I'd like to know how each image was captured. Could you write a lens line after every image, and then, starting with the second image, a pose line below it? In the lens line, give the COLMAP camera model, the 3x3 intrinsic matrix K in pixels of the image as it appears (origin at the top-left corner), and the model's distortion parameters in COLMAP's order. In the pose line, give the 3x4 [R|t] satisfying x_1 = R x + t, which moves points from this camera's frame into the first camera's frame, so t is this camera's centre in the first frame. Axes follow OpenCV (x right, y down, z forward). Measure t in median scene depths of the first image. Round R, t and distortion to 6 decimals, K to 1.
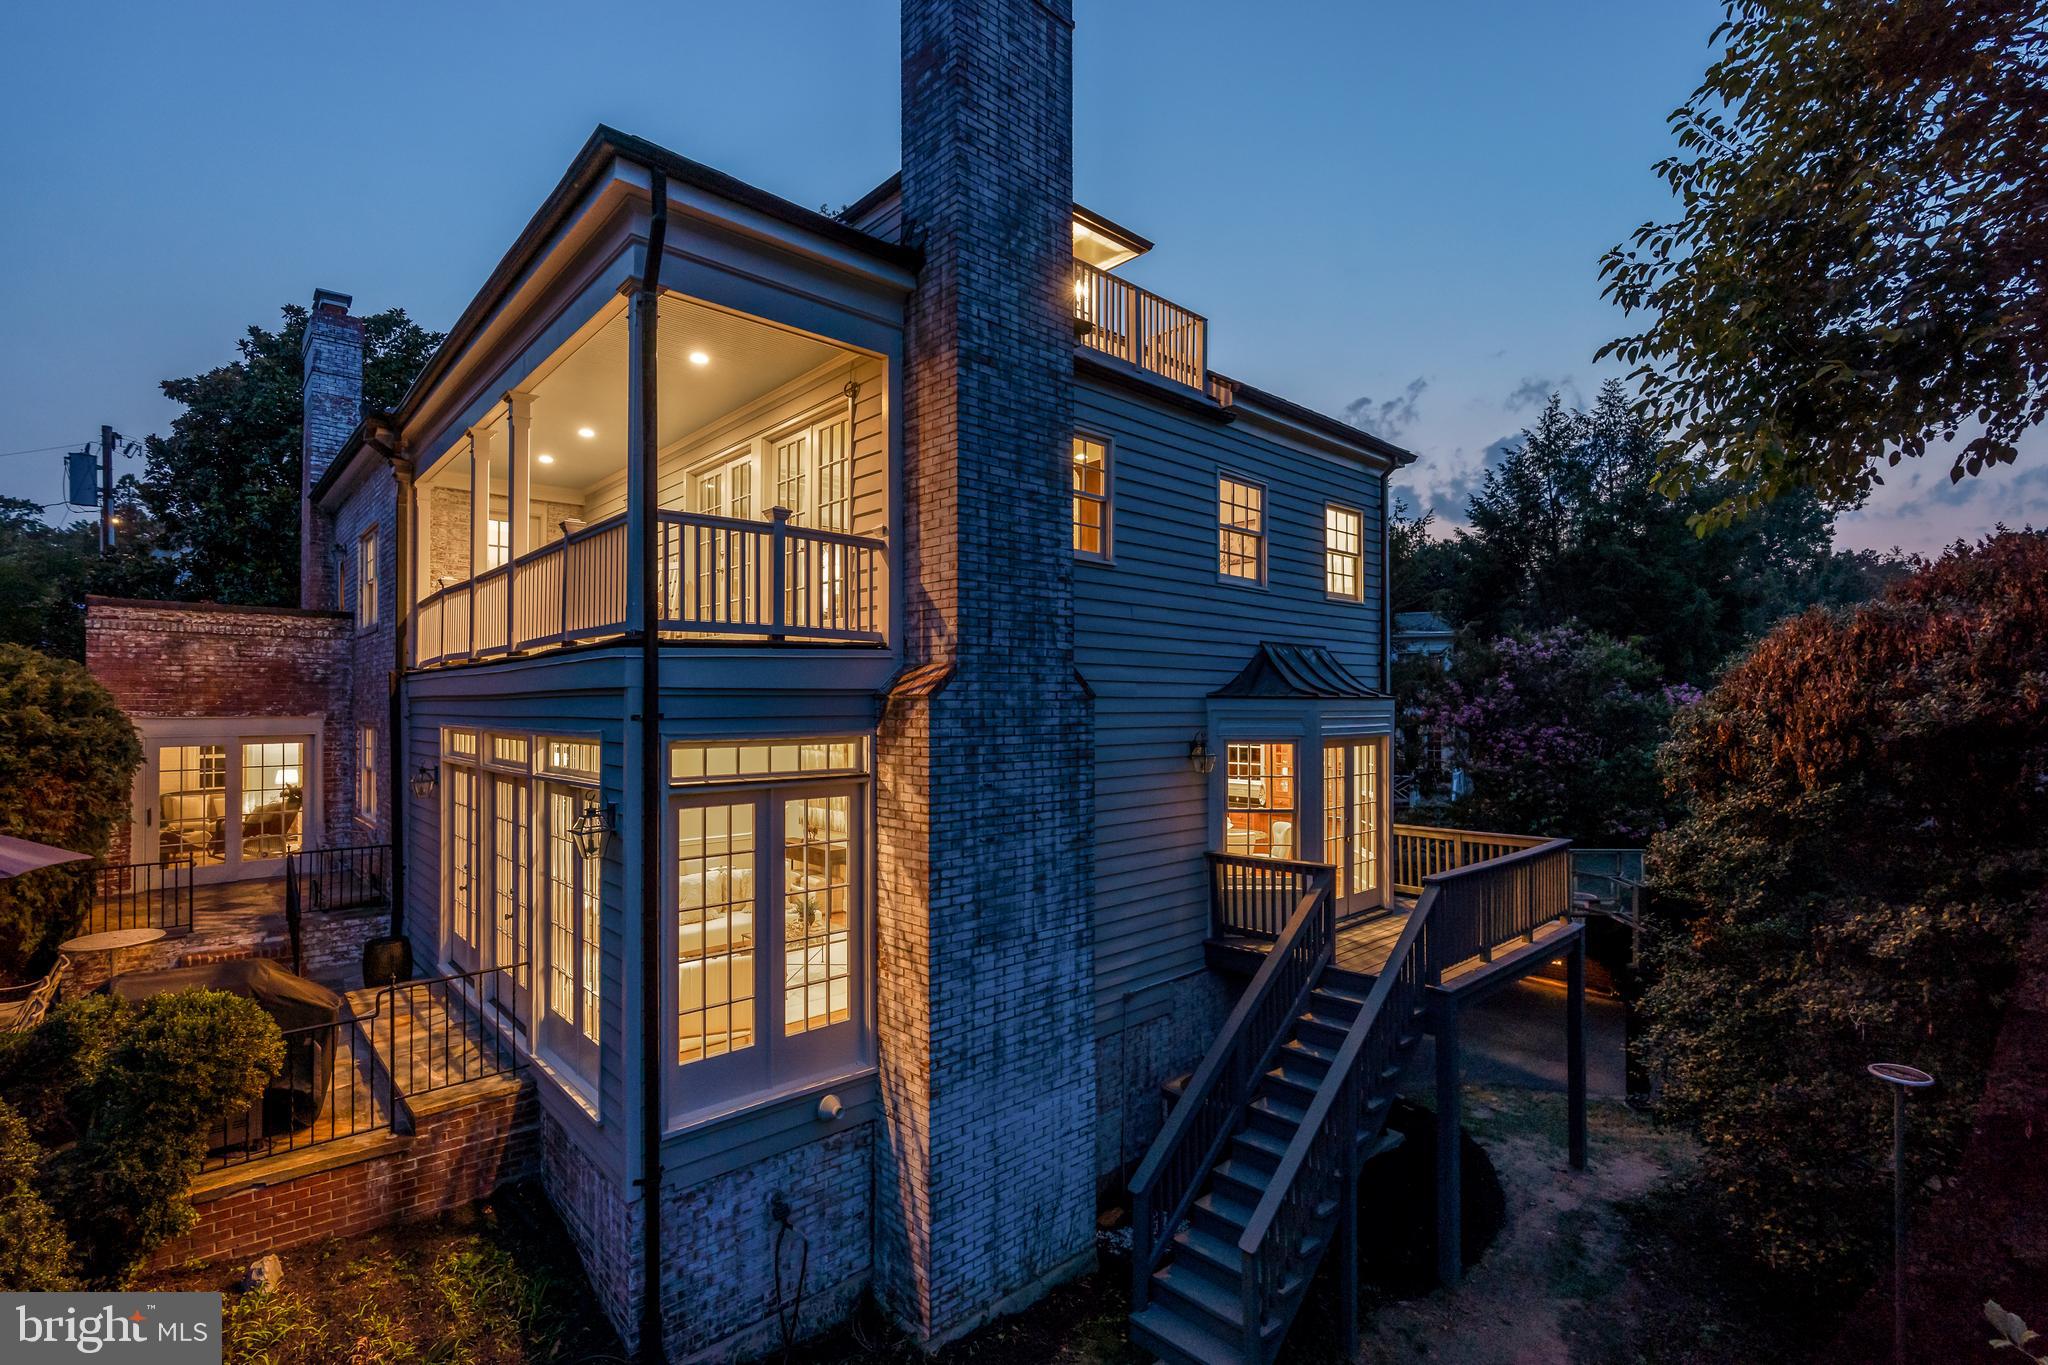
lens RADIAL K [[925.2, 0, 1026.5], [0, 925.2, 696.4], [0, 0, 1]] dist [-0.001777, 0.000090]
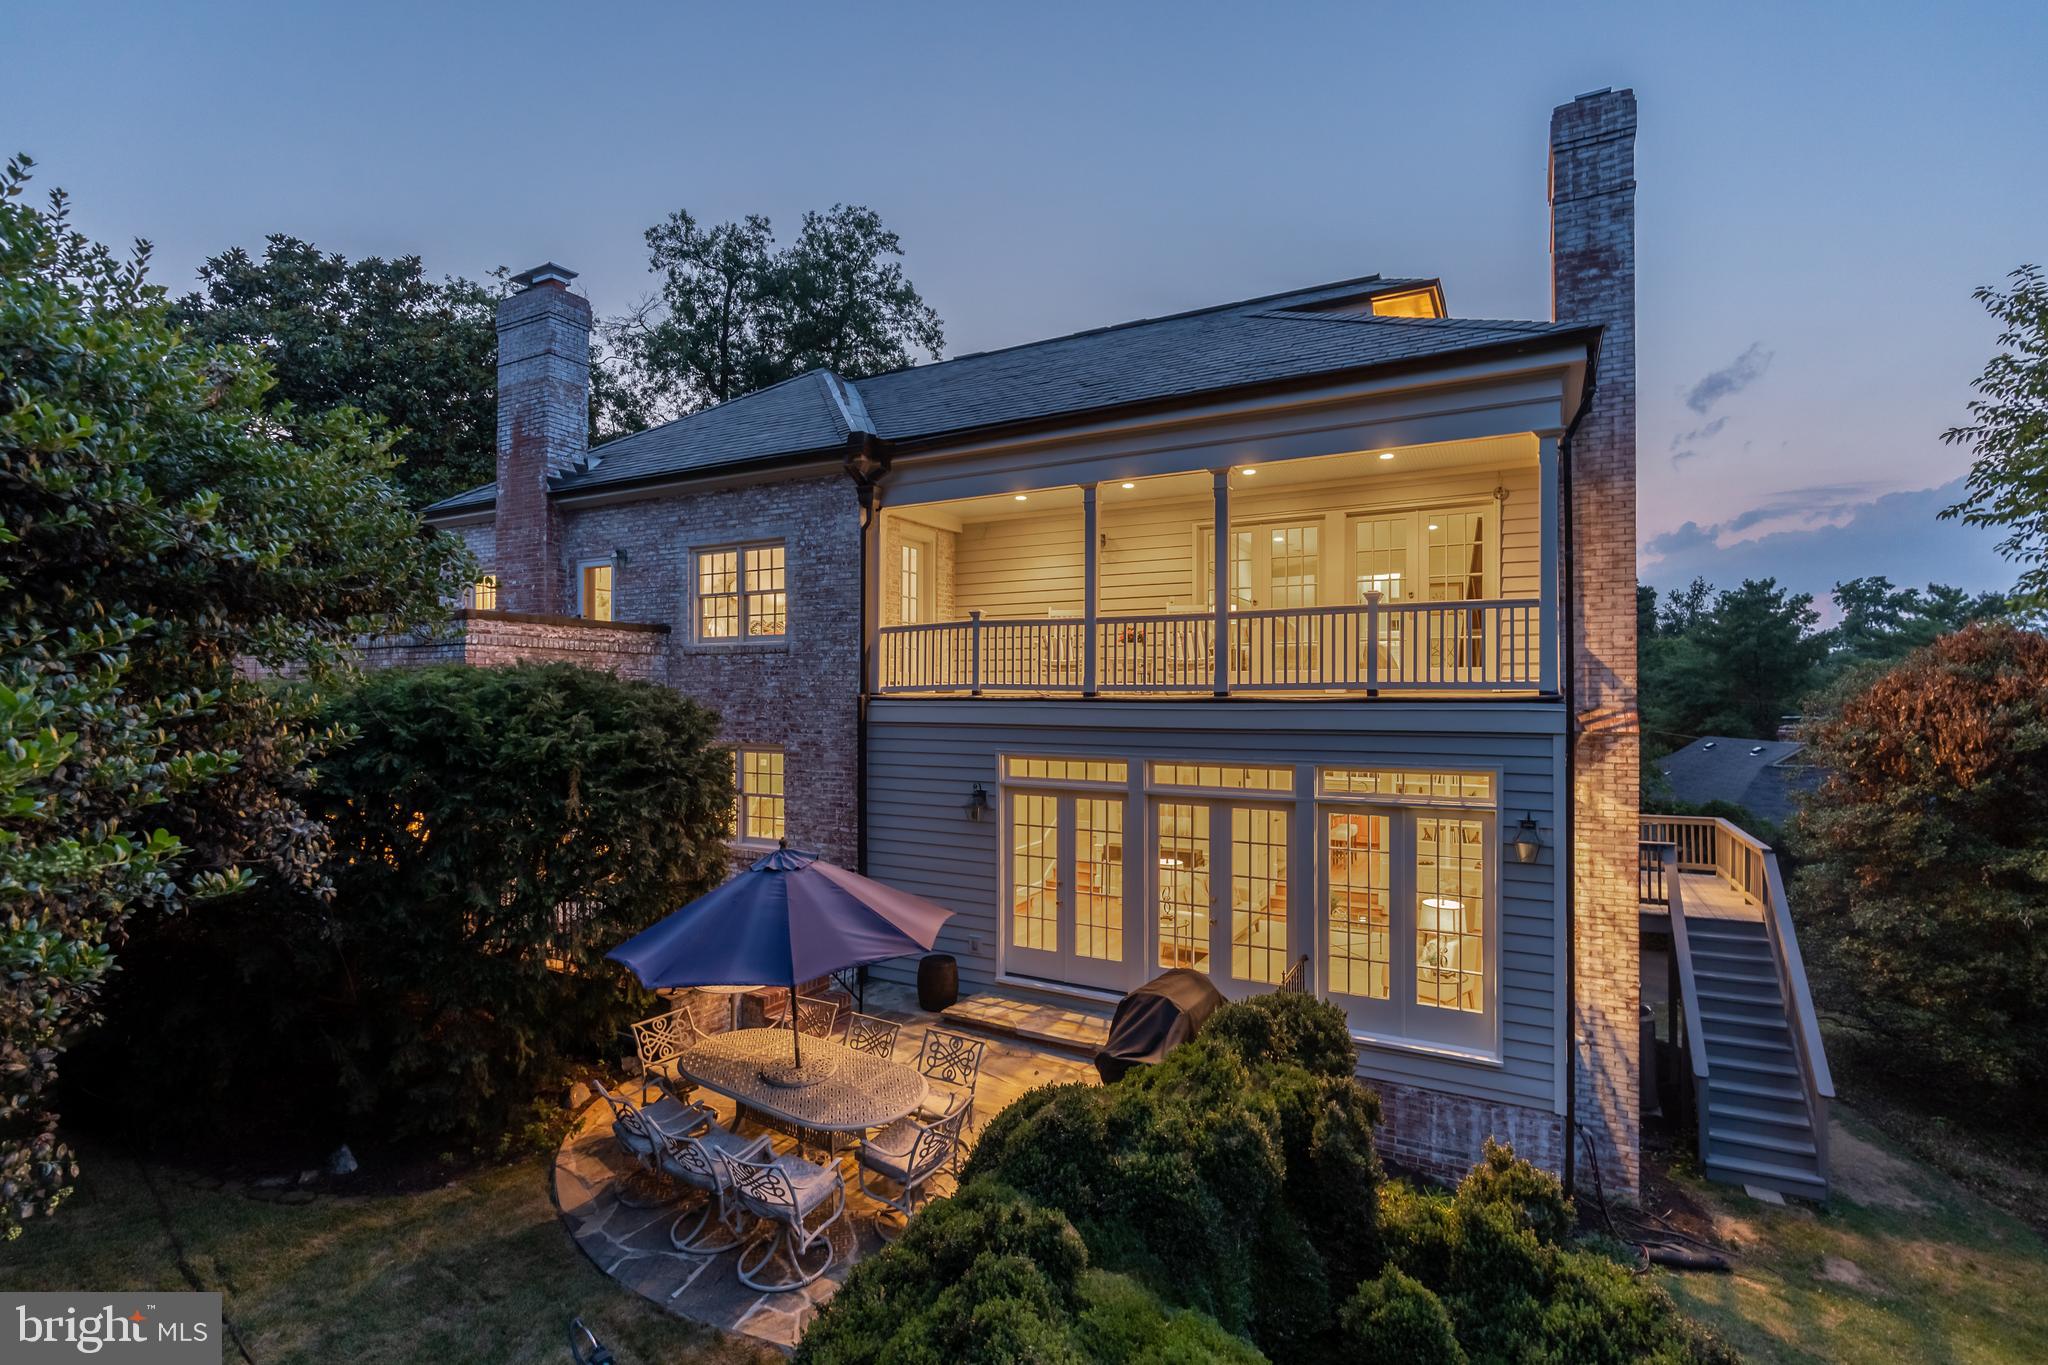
lens RADIAL K [[927.4, 0, 1022.8], [0, 927.4, 692.3], [0, 0, 1]] dist [0.001779, 0.003054]
pose [[0.947864, 0.004522, 0.318644, -1.340738], [-0.006270, 0.999970, 0.004459, -0.059007], [-0.318615, -0.006225, 0.947864, -0.025559]]
